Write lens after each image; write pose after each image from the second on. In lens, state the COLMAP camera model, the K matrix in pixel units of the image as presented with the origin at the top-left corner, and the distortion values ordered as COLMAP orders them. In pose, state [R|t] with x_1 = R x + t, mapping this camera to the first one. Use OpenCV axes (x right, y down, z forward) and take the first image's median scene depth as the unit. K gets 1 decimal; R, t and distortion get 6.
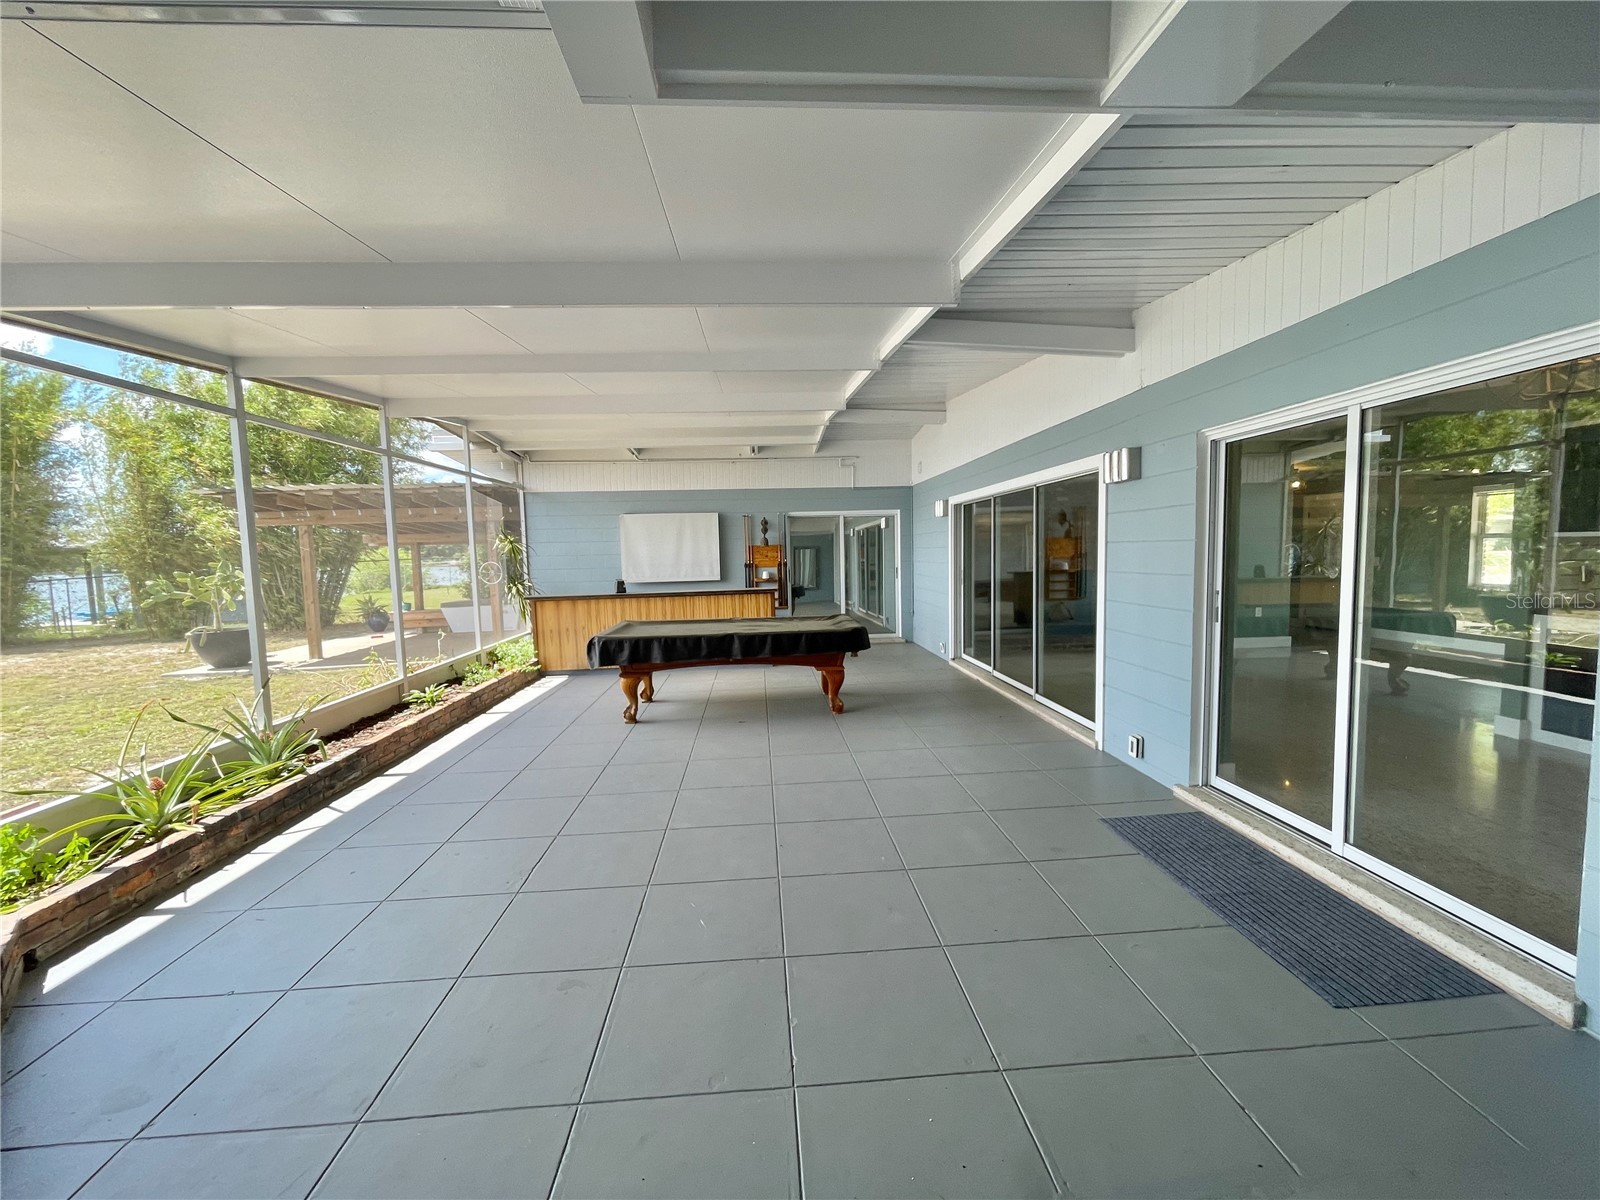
lens RADIAL K [[649.2, 0, 796.9], [0, 649.2, 601.4], [0, 0, 1]] dist [-0.003408, -0.000033]
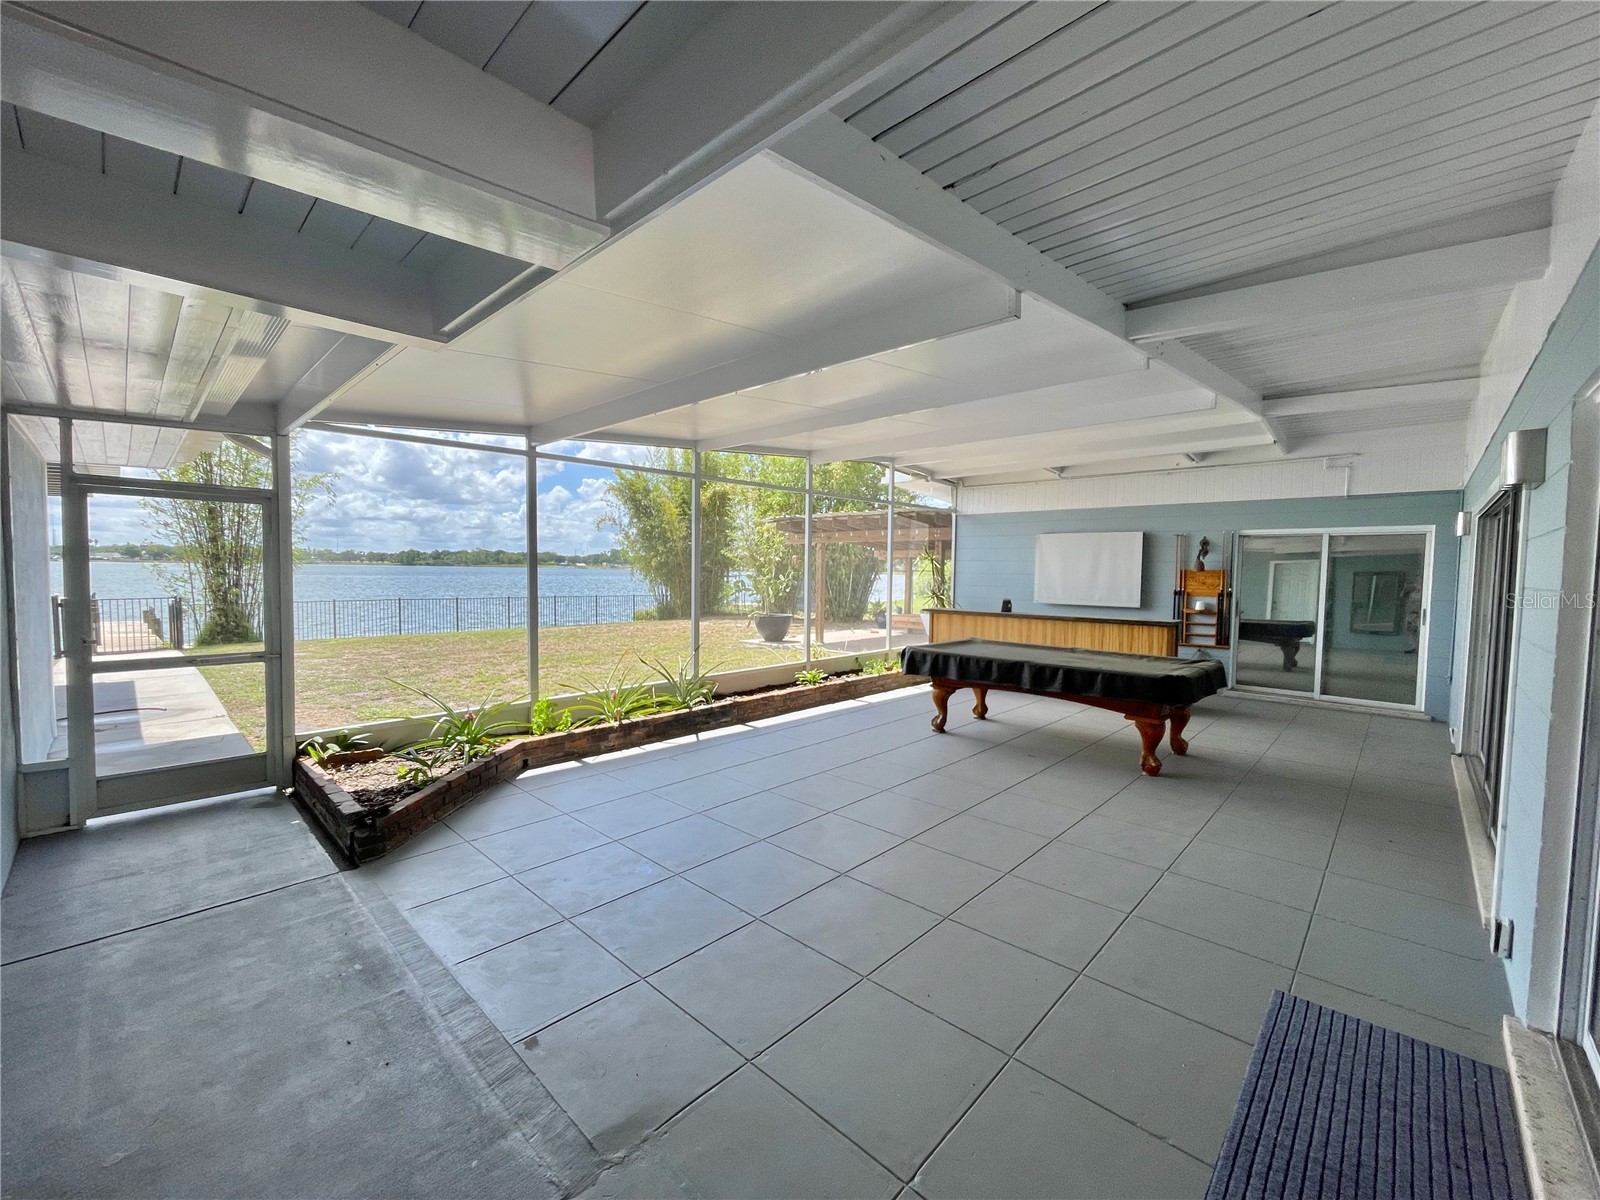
lens RADIAL K [[649.2, 0, 796.9], [0, 649.2, 601.4], [0, 0, 1]] dist [-0.003408, -0.000033]
pose [[0.675930, 0.070374, -0.733598, 0.253704], [-0.086883, 0.996098, 0.015502, -0.016757], [0.731827, 0.053259, 0.679406, 0.063592]]
